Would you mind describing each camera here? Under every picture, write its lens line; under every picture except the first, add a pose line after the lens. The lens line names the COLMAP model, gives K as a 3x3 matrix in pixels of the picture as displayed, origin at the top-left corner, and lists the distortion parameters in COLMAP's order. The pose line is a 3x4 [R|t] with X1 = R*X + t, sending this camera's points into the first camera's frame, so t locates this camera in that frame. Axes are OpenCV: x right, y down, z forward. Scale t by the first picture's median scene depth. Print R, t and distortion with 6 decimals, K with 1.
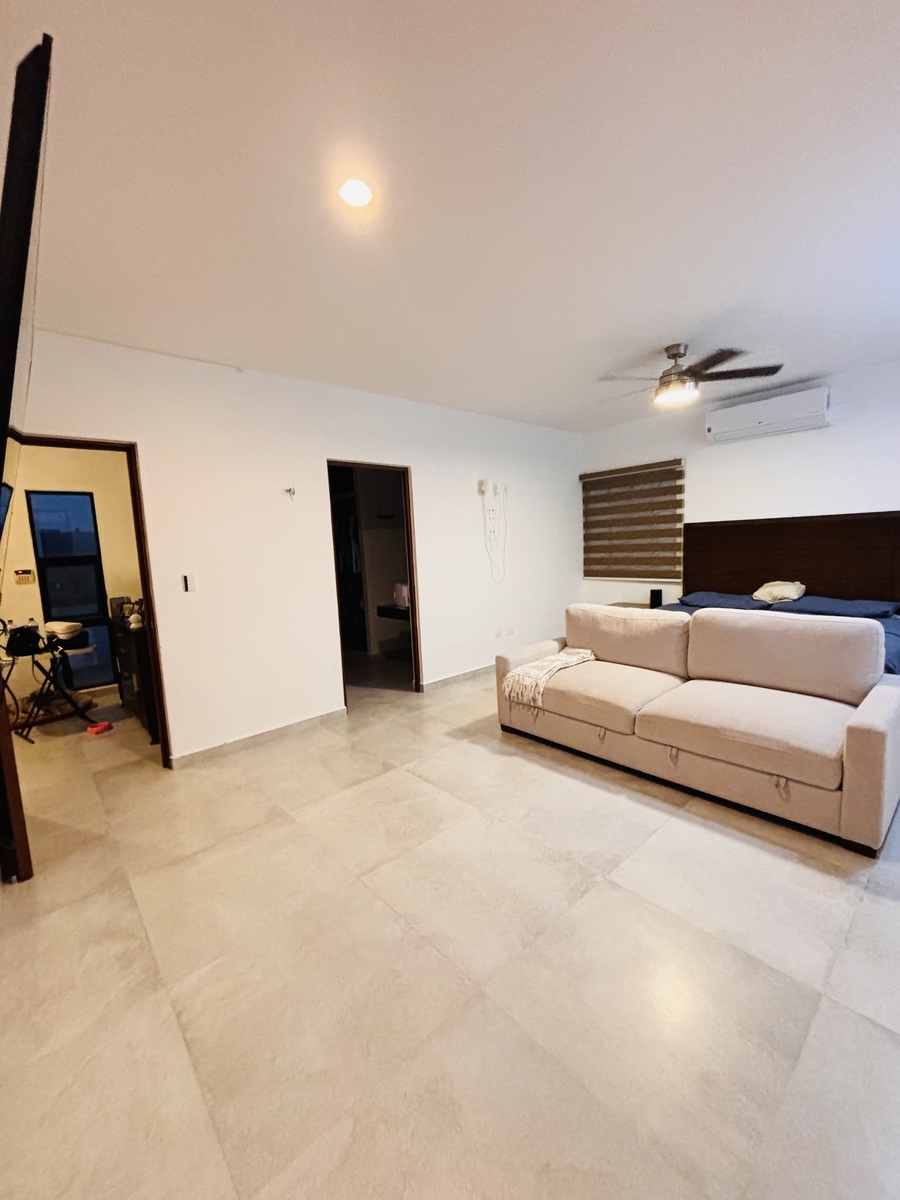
lens RADIAL K [[484.3, 0, 449.6], [0, 484.3, 598.1], [0, 0, 1]] dist [0.007317, -0.000392]
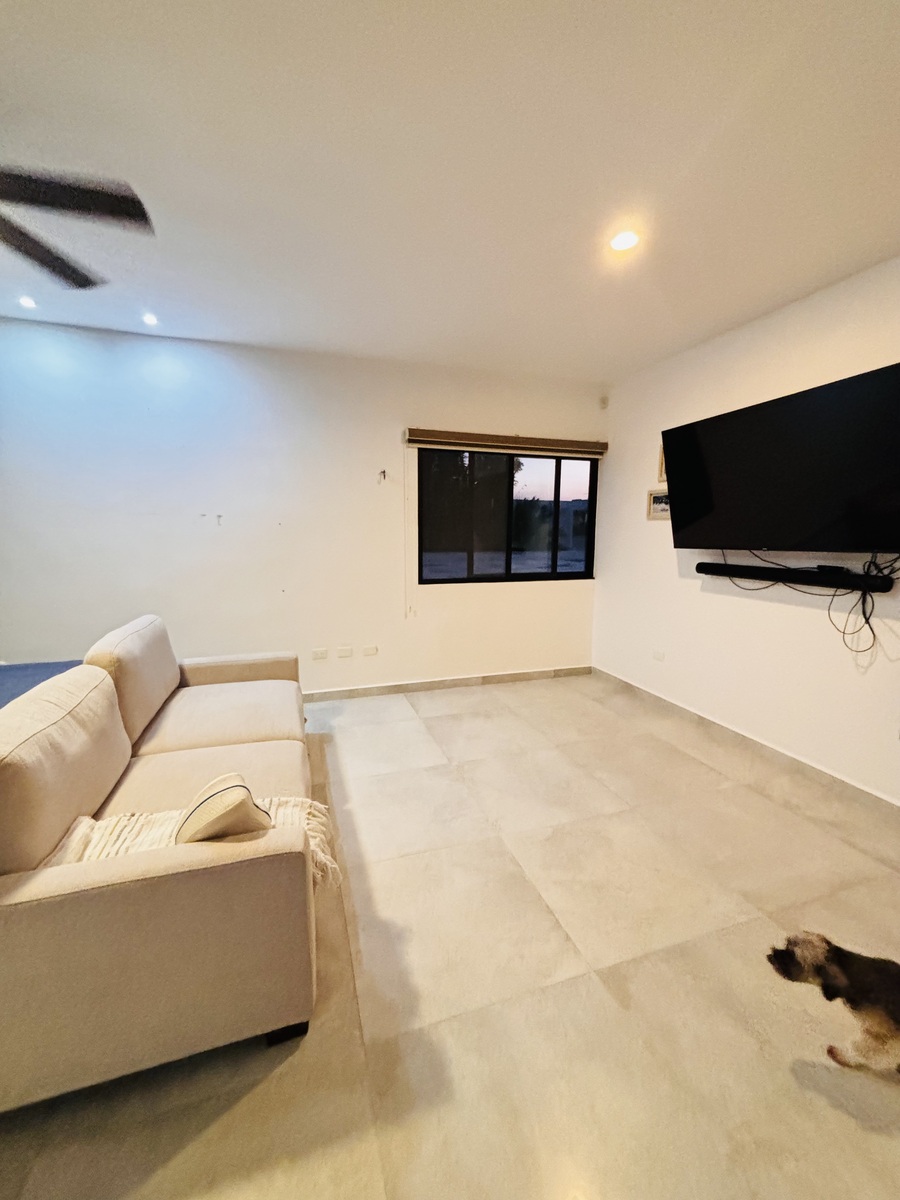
lens RADIAL K [[484.3, 0, 447.3], [0, 484.3, 601.5], [0, 0, 1]] dist [0.007317, -0.000392]
pose [[-0.915333, -0.015000, 0.402419, -0.216423], [0.088664, 0.967277, 0.237727, -0.209003], [-0.392816, 0.253279, -0.884050, 1.866445]]
